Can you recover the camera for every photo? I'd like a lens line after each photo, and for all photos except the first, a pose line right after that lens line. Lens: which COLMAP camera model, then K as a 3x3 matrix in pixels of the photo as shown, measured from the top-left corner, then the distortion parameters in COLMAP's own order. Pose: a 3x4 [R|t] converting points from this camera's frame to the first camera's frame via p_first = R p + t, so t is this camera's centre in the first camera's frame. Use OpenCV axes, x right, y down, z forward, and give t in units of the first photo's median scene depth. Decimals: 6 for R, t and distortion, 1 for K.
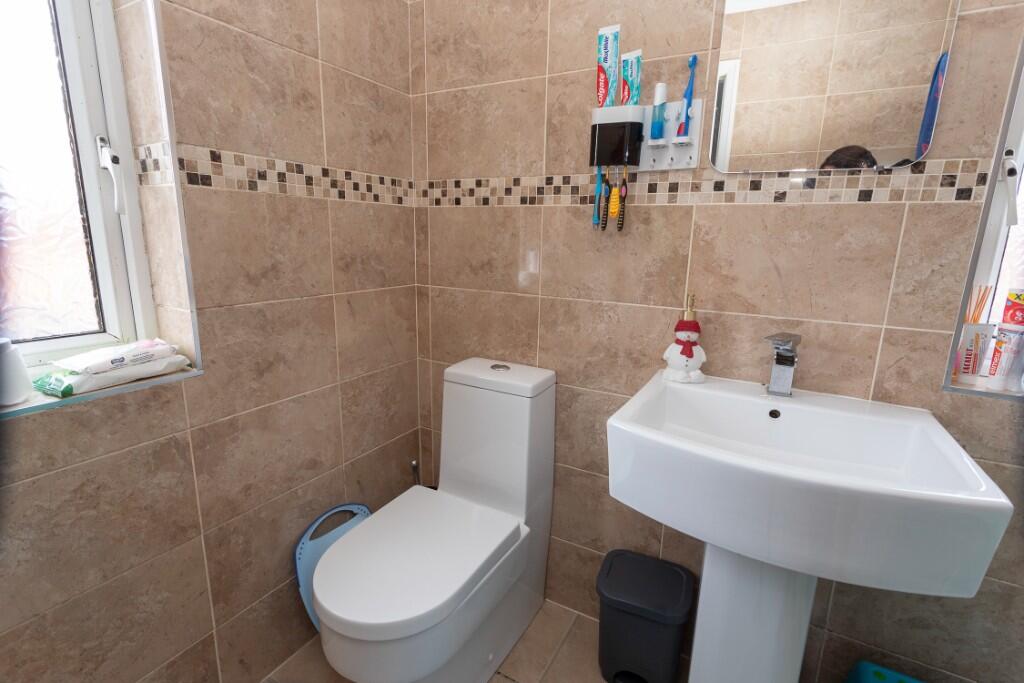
lens RADIAL K [[481.6, 0, 516.5], [0, 481.6, 338.9], [0, 0, 1]] dist [0.000012, 0.000095]
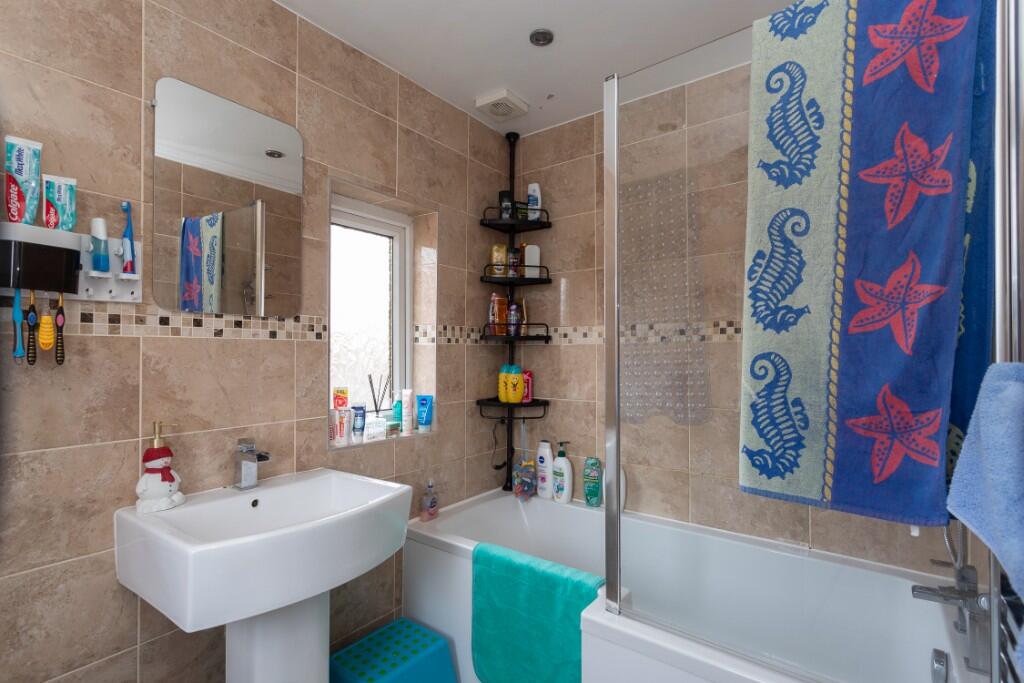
lens RADIAL K [[481.6, 0, 516.5], [0, 481.6, 338.9], [0, 0, 1]] dist [0.000012, 0.000095]
pose [[0.117091, 0.008321, 0.993086, -0.573457], [0.213318, 0.976414, -0.033333, -0.068005], [-0.969941, 0.215746, 0.112554, 0.101889]]
